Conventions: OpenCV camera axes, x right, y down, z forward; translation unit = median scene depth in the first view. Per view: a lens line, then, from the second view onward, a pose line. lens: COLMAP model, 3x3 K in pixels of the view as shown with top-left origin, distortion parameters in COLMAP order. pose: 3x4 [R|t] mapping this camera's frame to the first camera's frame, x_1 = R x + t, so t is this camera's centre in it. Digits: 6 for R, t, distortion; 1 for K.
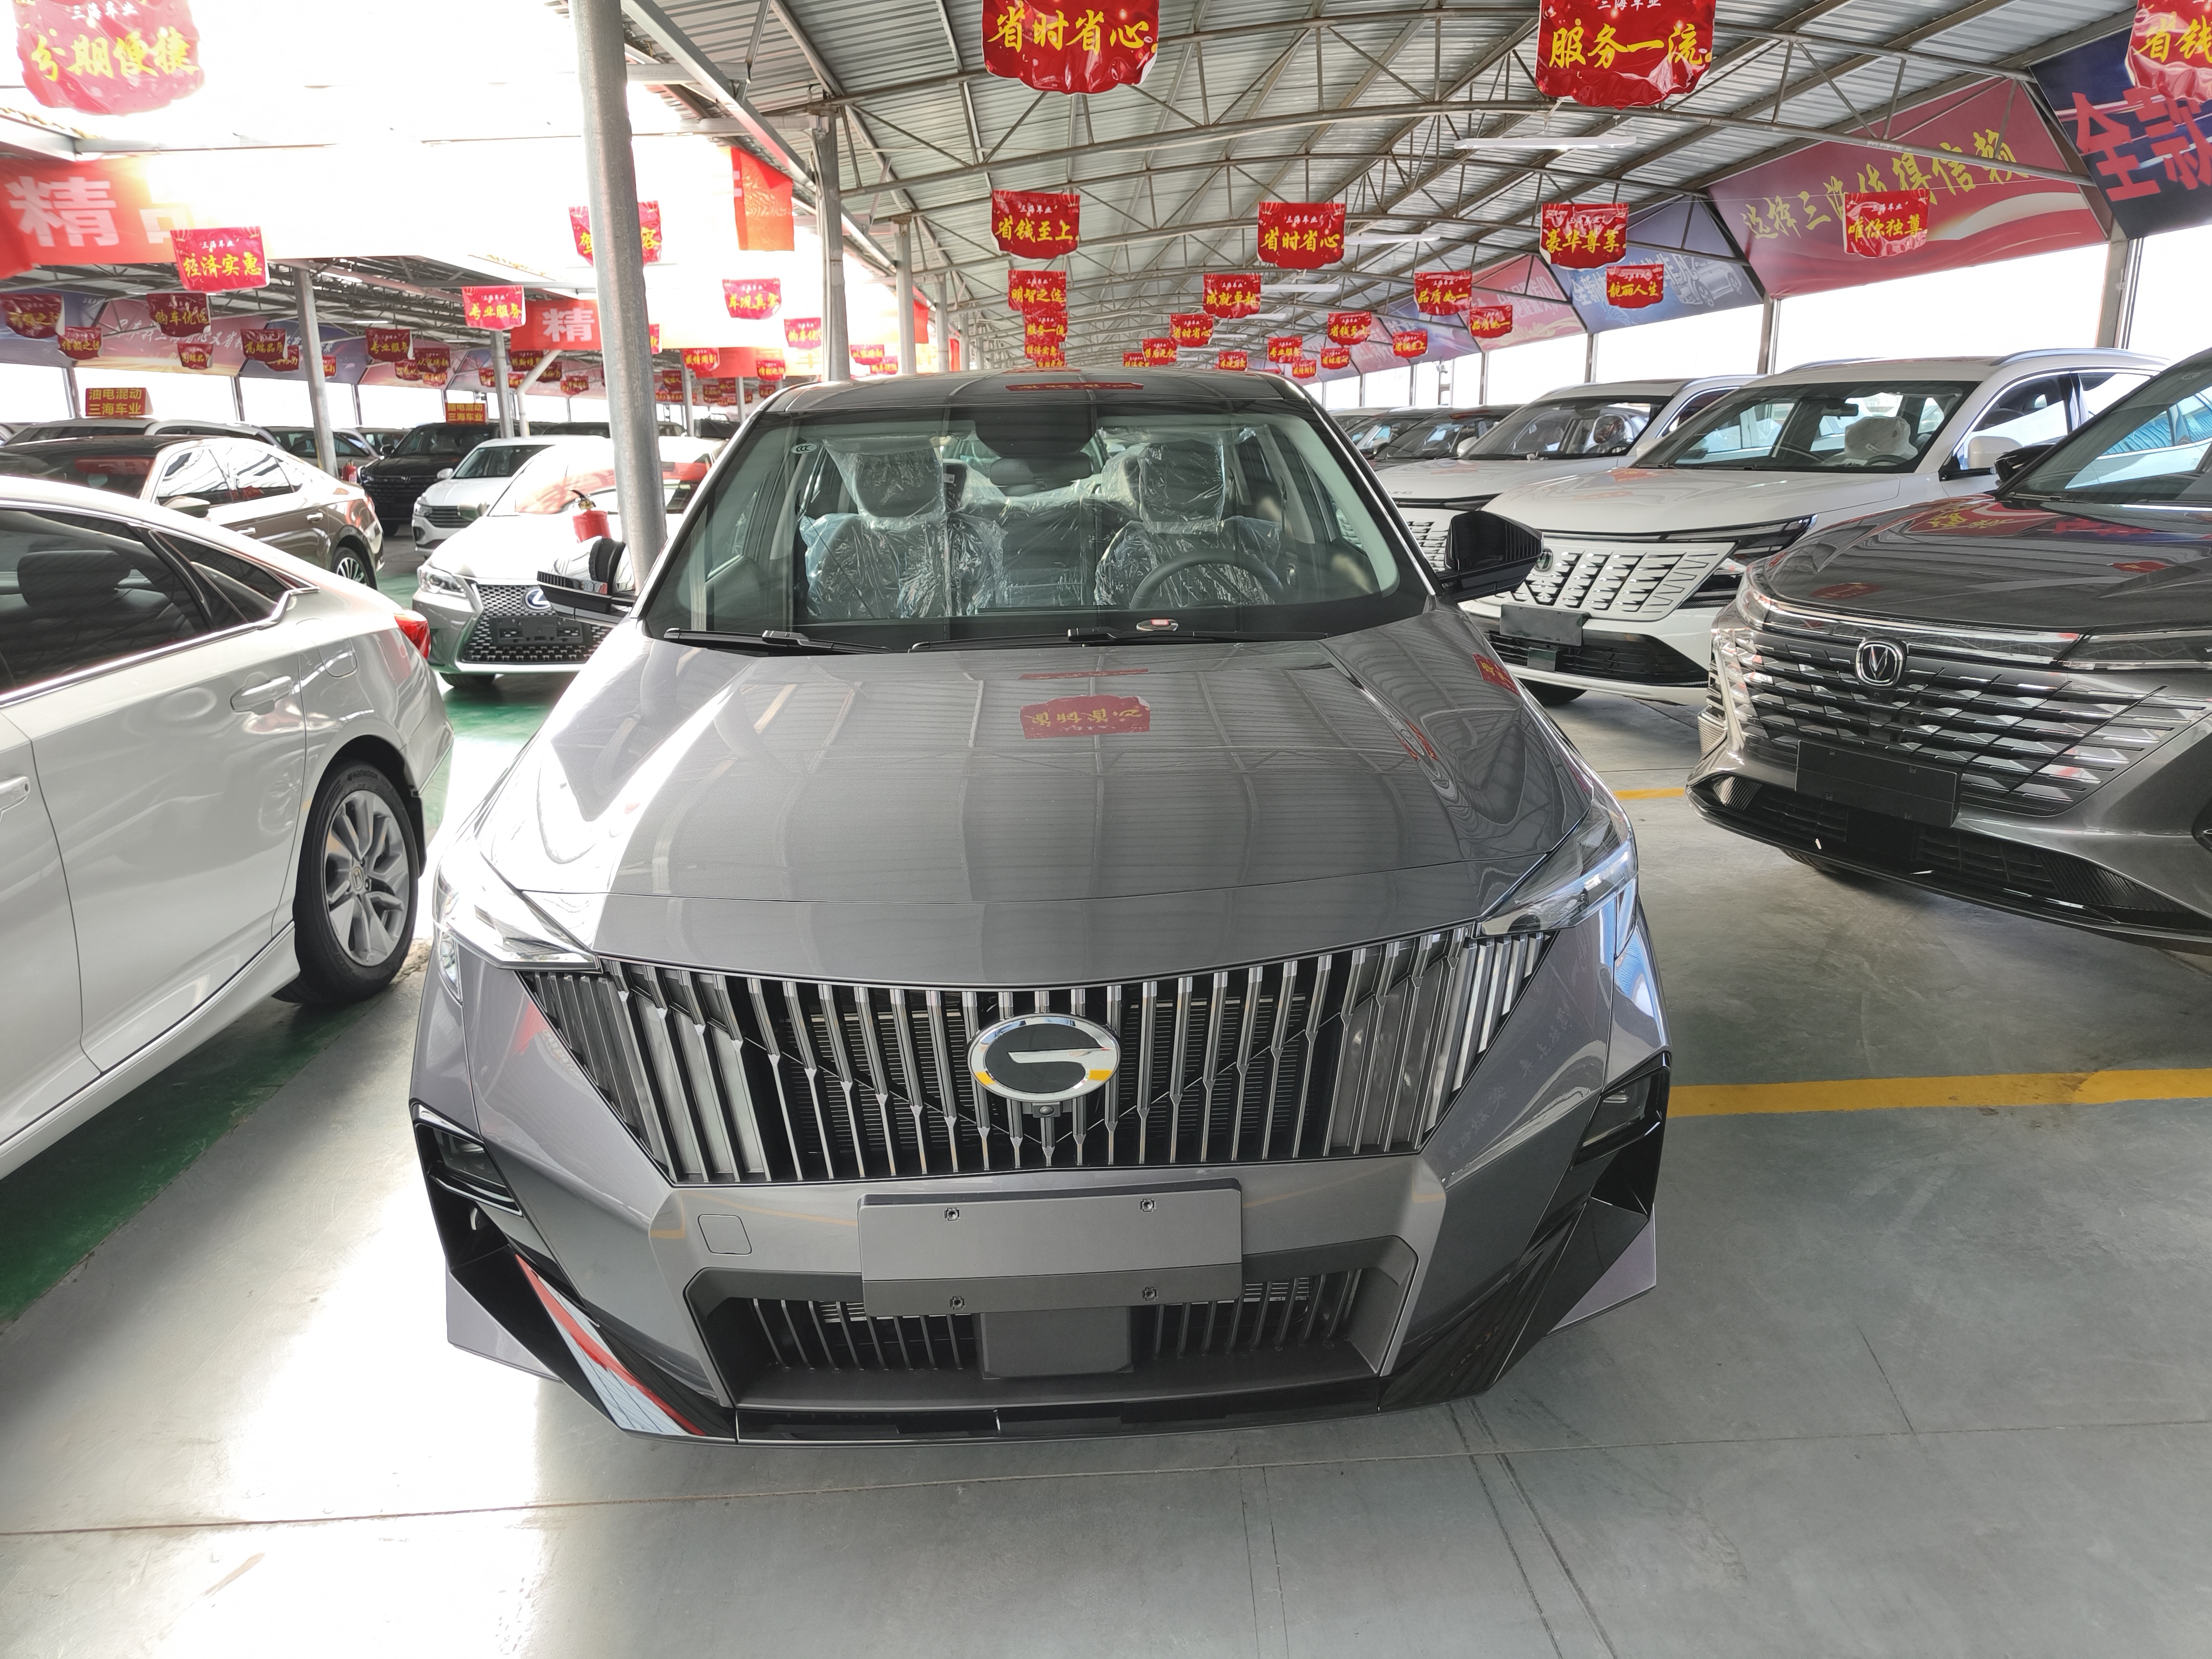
lens RADIAL K [[1516.7, 0, 1105.8], [0, 1516.7, 833.7], [0, 0, 1]] dist [0.035935, -0.034419]
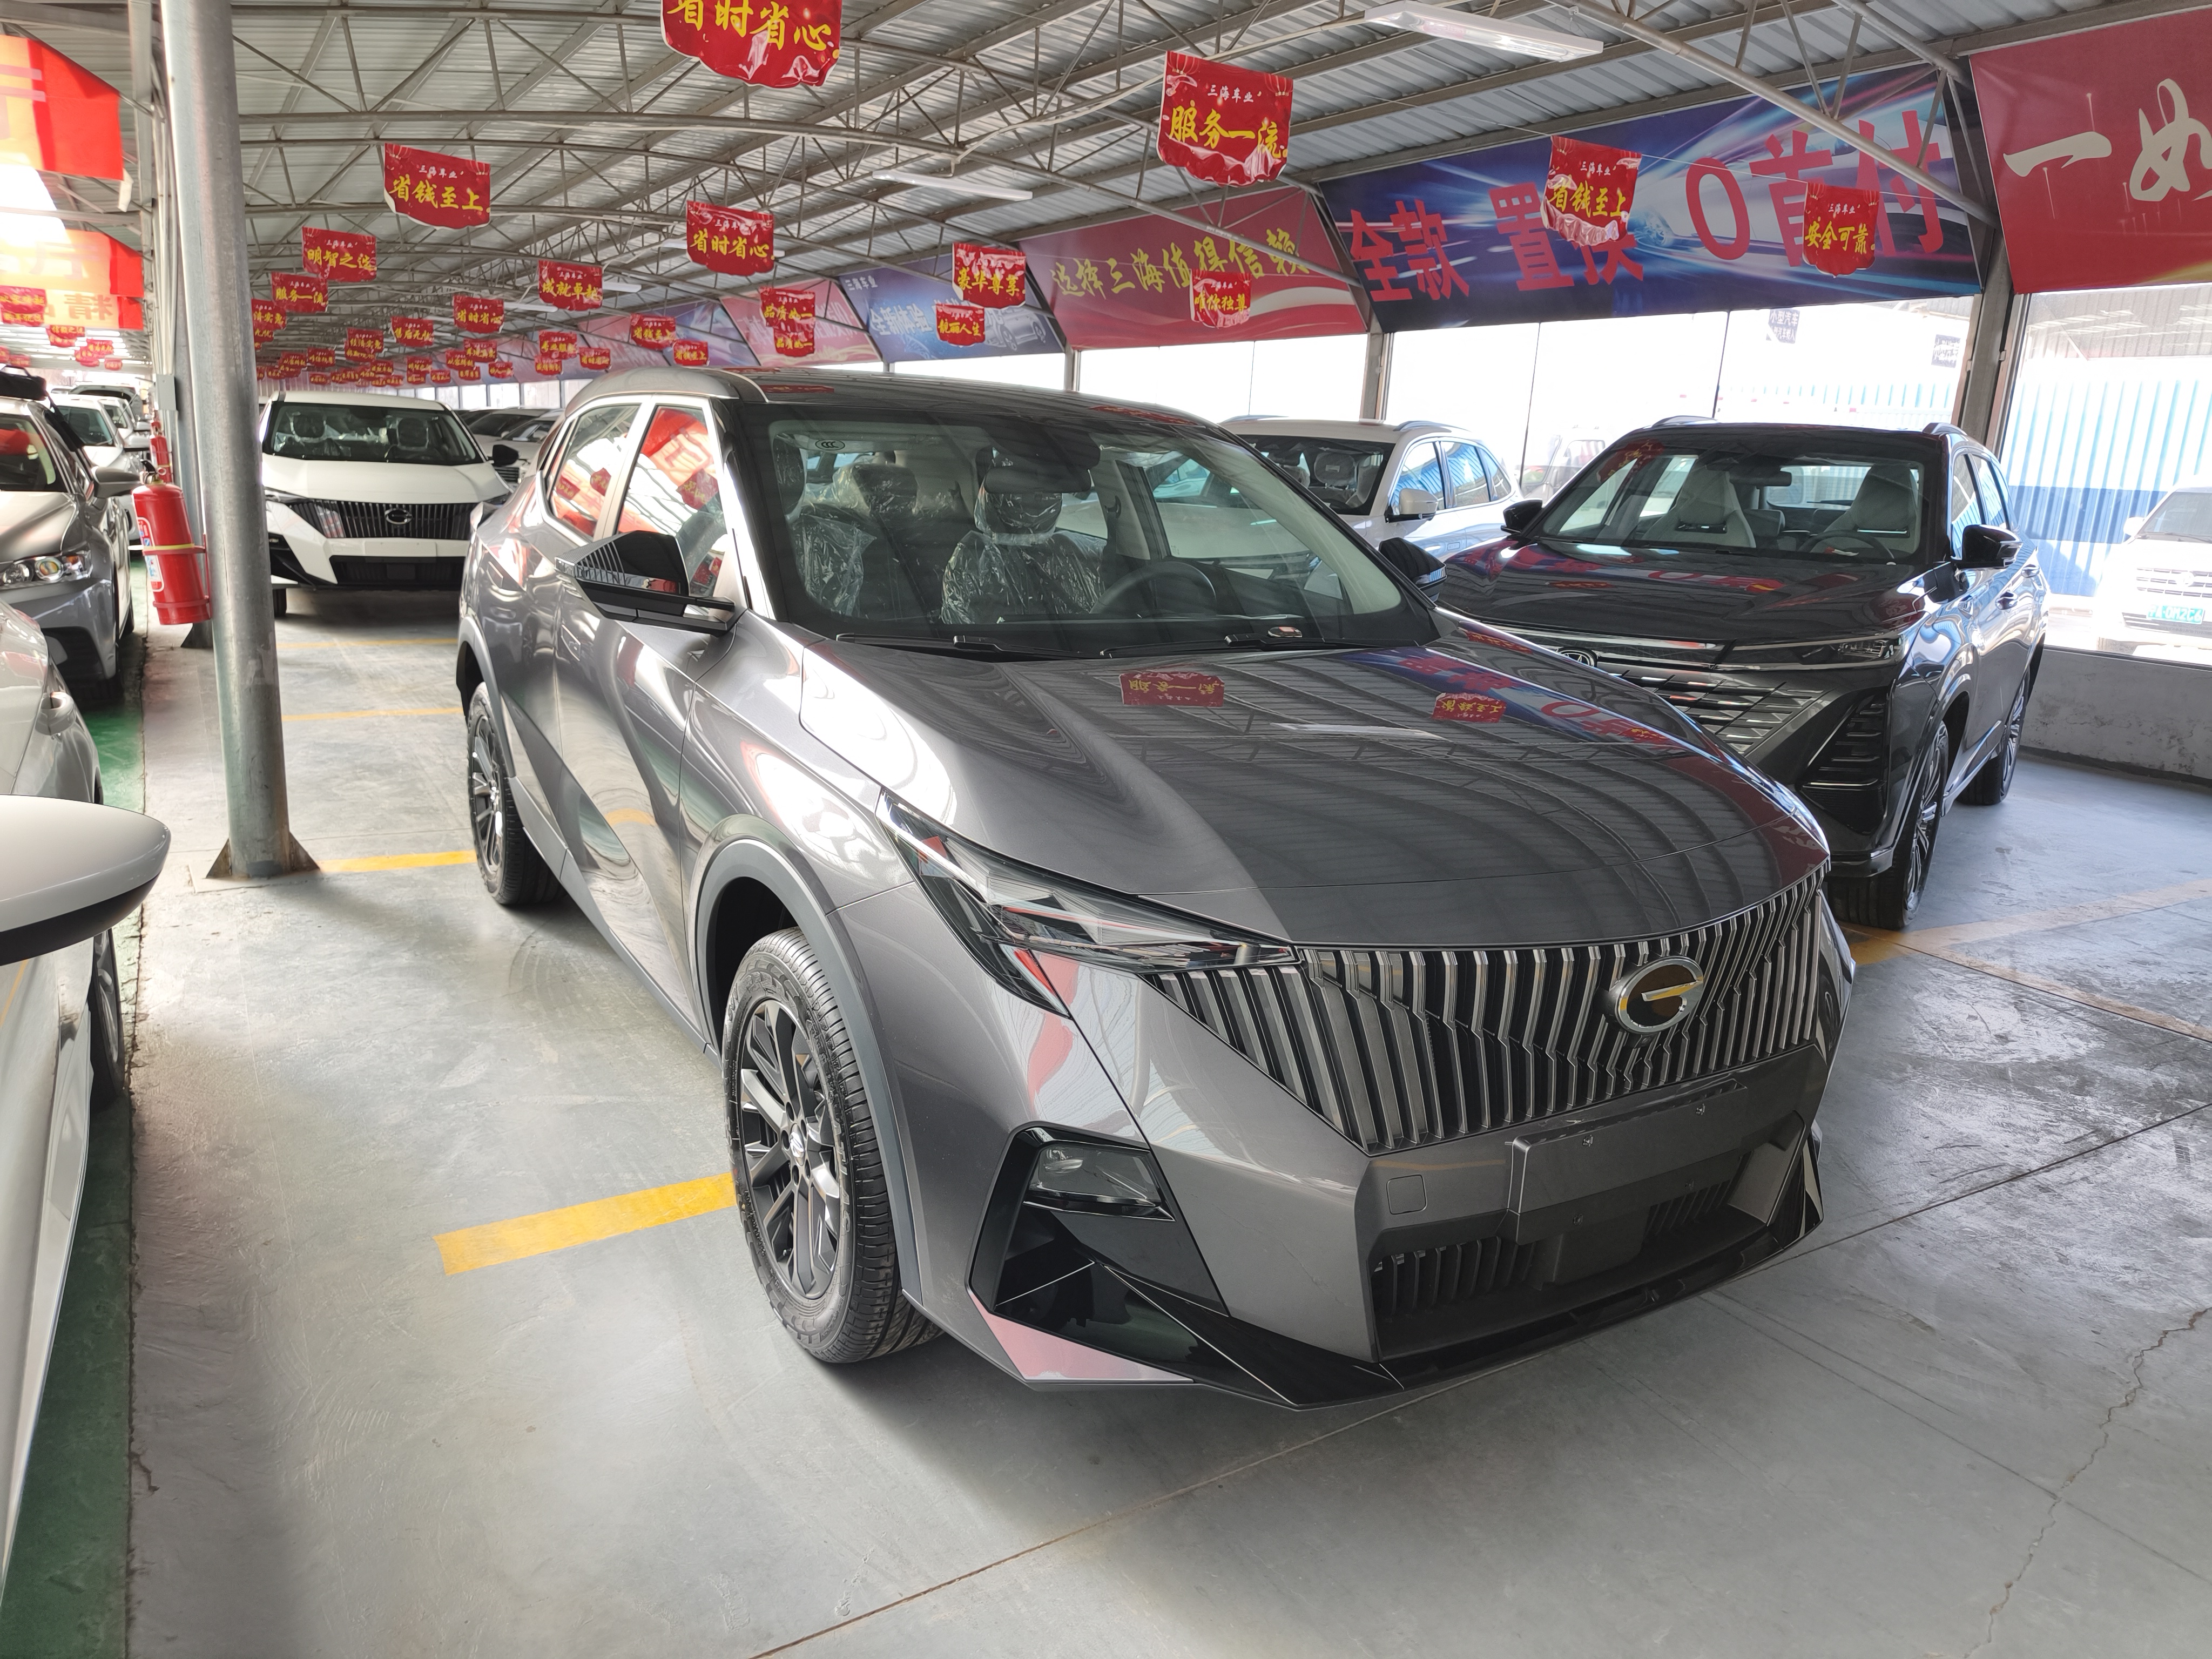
lens RADIAL K [[1516.7, 0, 1117.0], [0, 1516.7, 829.0], [0, 0, 1]] dist [0.035935, -0.034419]
pose [[0.875018, -0.053868, 0.481084, -0.146480], [0.059486, 0.998223, 0.003579, -0.001551], [-0.480422, 0.025486, 0.876667, 0.024747]]
